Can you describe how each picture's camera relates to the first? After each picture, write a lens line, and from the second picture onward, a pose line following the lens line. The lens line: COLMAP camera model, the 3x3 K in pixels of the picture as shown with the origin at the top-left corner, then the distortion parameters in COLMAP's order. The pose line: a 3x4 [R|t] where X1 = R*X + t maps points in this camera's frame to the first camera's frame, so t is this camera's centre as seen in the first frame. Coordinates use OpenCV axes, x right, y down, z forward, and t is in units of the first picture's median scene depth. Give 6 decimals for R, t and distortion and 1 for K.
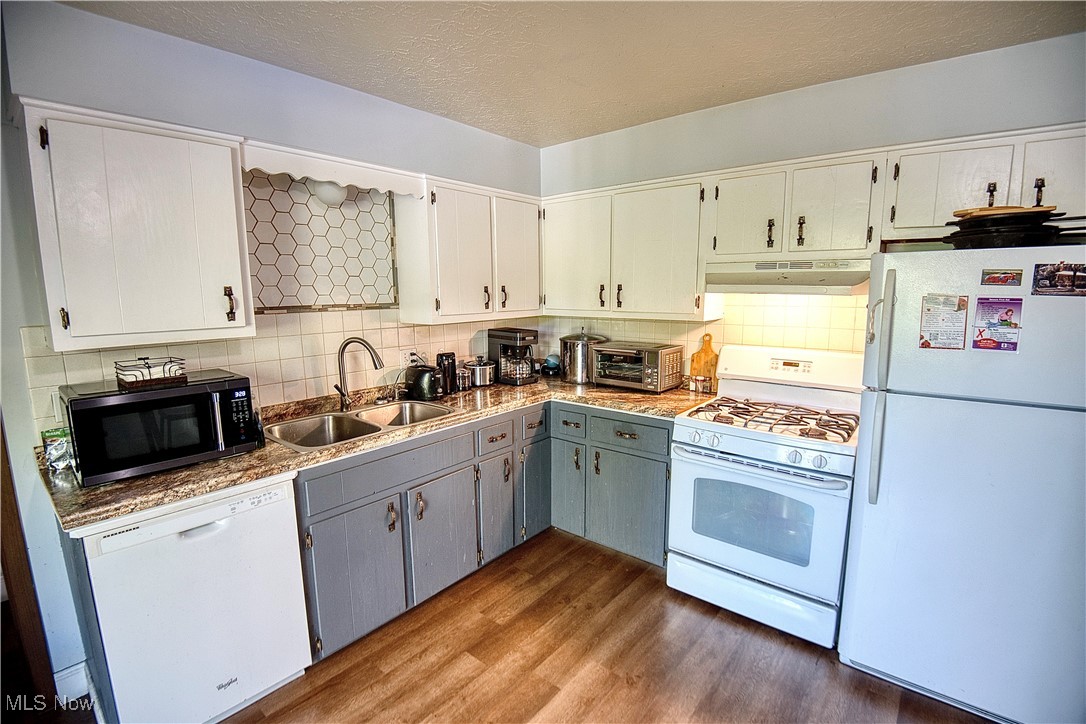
lens RADIAL K [[500.6, 0, 546.4], [0, 500.6, 366.0], [0, 0, 1]] dist [-0.003174, -0.023681]
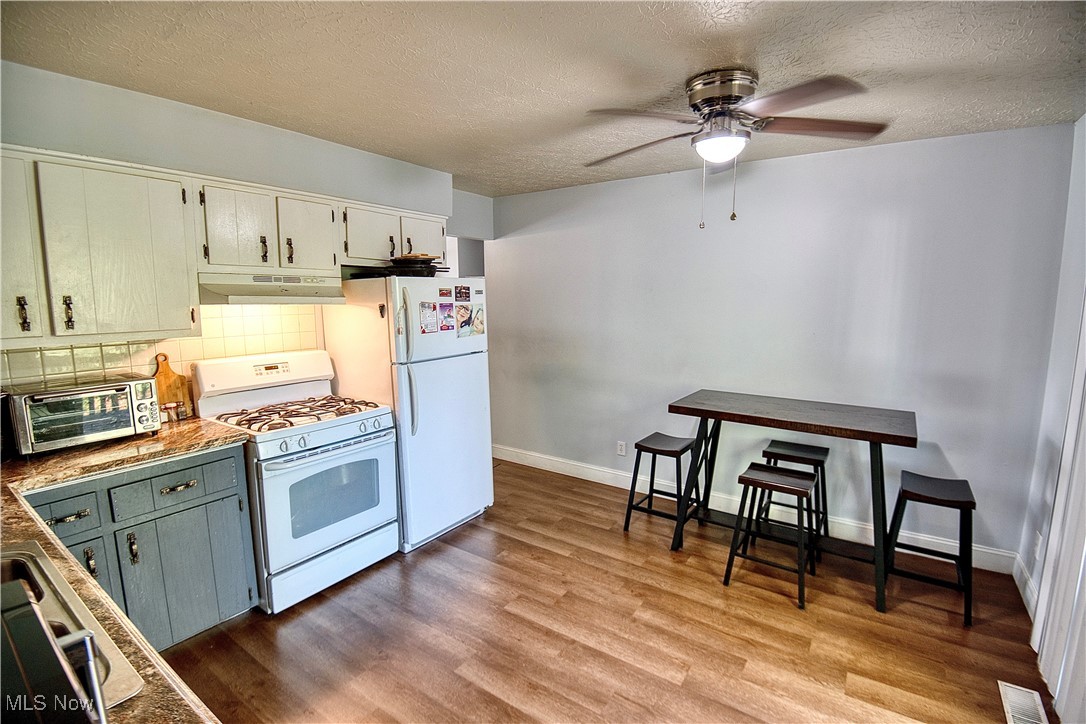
lens RADIAL K [[500.6, 0, 546.4], [0, 500.6, 366.0], [0, 0, 1]] dist [-0.003174, -0.023681]
pose [[-0.093378, -0.132116, 0.986826, -0.760221], [0.154291, 0.977263, 0.145435, -0.085666], [-0.983603, 0.165838, -0.070870, 0.550226]]
